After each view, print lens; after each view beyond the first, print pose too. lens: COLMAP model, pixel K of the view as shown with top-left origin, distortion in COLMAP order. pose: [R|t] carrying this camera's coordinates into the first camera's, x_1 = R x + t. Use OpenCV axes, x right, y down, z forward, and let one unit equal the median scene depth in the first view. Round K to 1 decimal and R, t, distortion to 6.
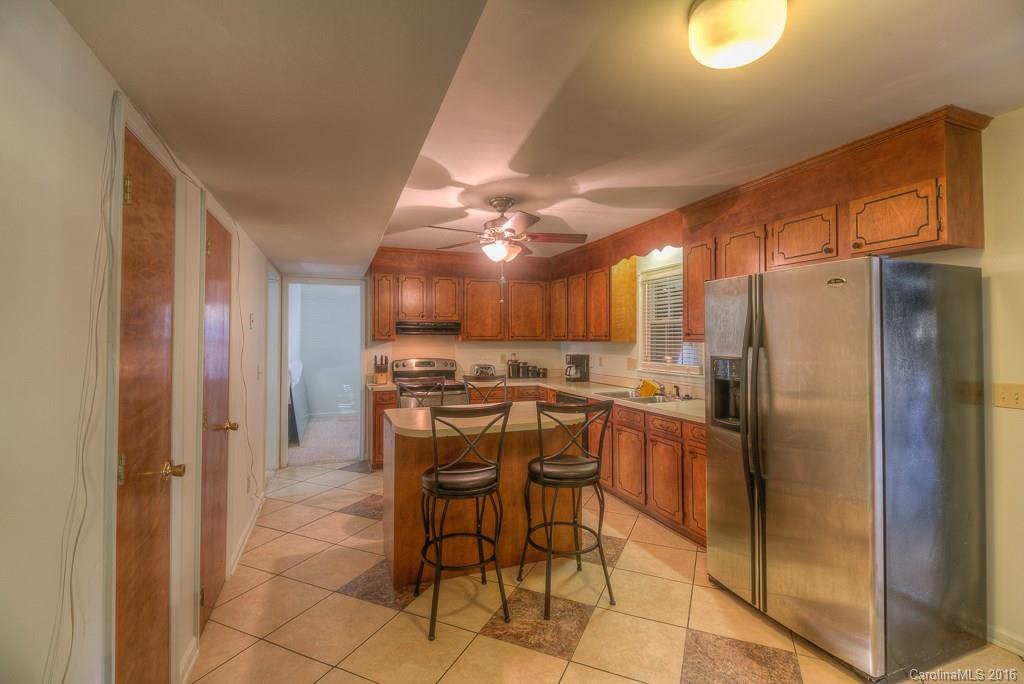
lens RADIAL K [[465.2, 0, 510.2], [0, 465.2, 330.3], [0, 0, 1]] dist [0.012653, -0.009417]
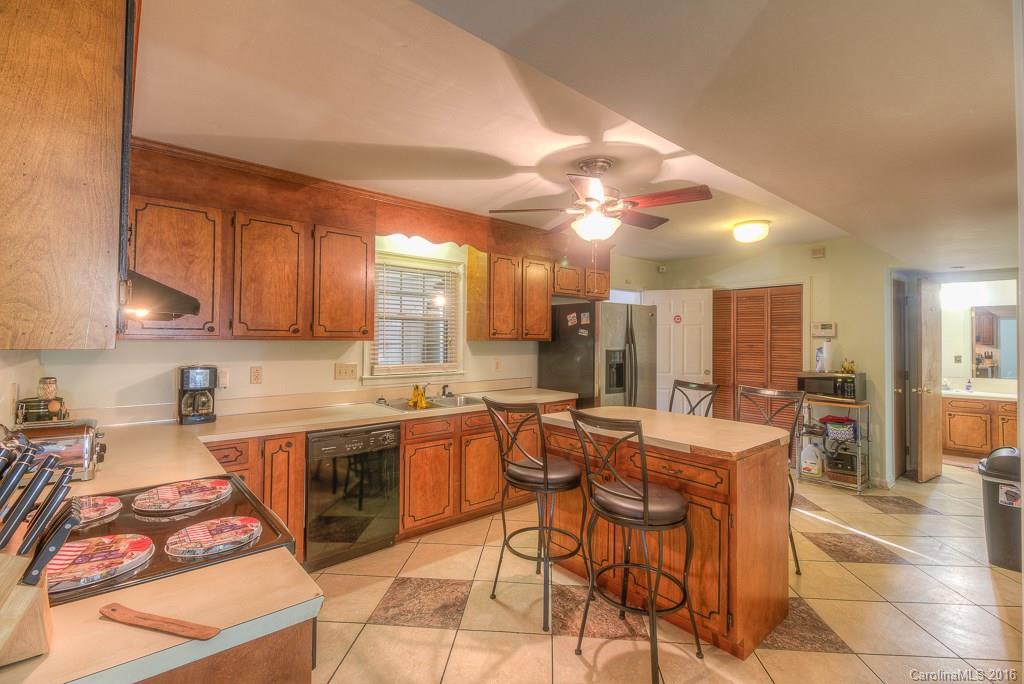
lens RADIAL K [[443.4, 0, 508.4], [0, 443.4, 330.1], [0, 0, 1]] dist [0.000565, -0.016917]
pose [[-0.323941, 0.013785, 0.945977, -0.735850], [-0.026146, 0.999381, -0.023517, 0.027633], [-0.945716, -0.032352, -0.323380, 1.496442]]
